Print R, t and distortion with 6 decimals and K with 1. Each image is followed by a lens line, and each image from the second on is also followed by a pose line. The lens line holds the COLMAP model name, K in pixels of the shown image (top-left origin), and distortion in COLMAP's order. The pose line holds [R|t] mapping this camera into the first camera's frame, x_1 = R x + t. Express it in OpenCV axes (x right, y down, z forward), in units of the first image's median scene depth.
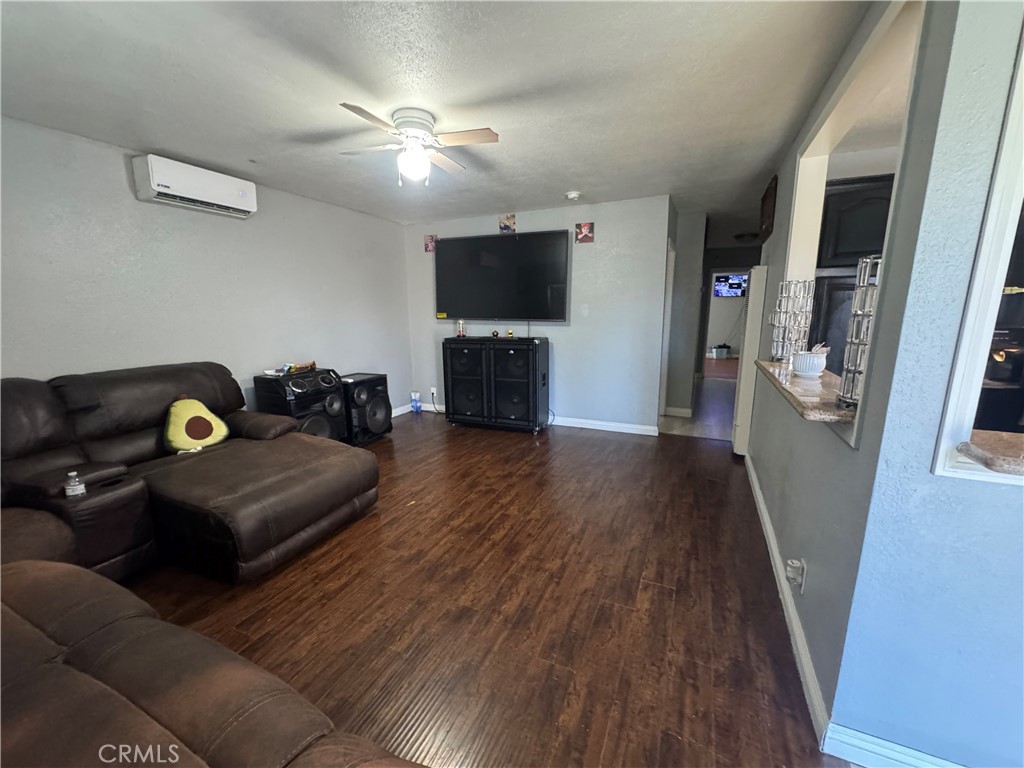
lens RADIAL K [[410.9, 0, 512.0], [0, 410.9, 384.0], [0, 0, 1]] dist [-0.002800, 0.000250]
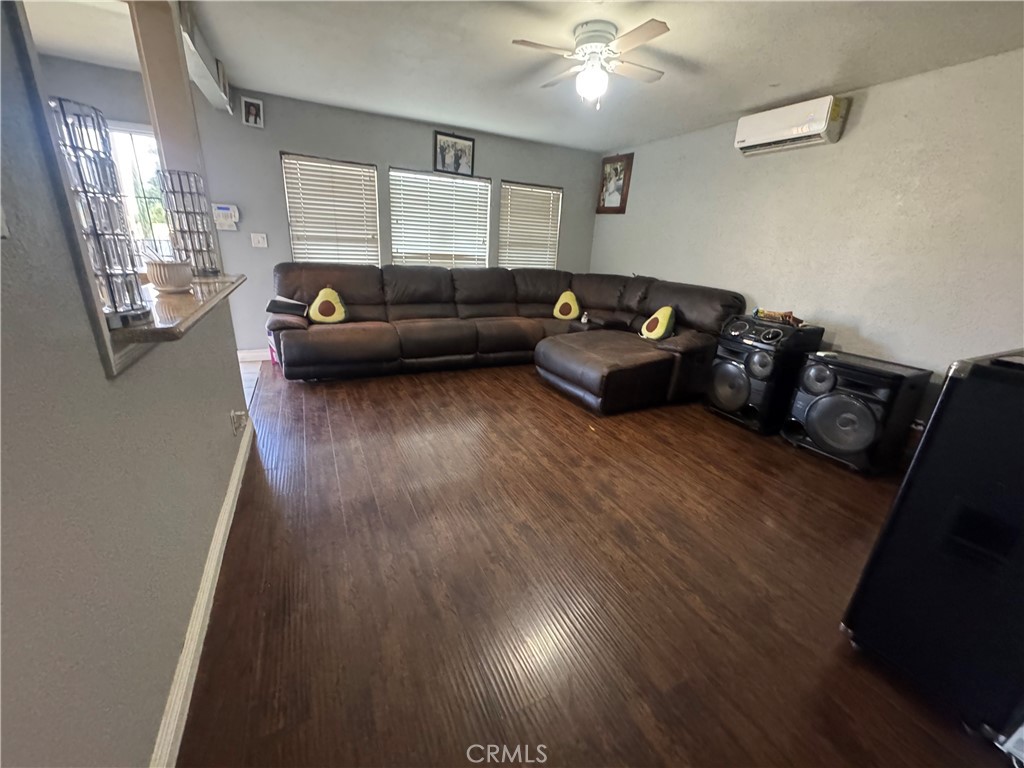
lens RADIAL K [[410.9, 0, 512.0], [0, 410.9, 384.0], [0, 0, 1]] dist [-0.002800, 0.000250]
pose [[-0.634599, 0.221773, -0.740338, 0.663344], [-0.192511, 0.882387, 0.429340, -0.230045], [0.748481, 0.414981, -0.517268, 1.399477]]
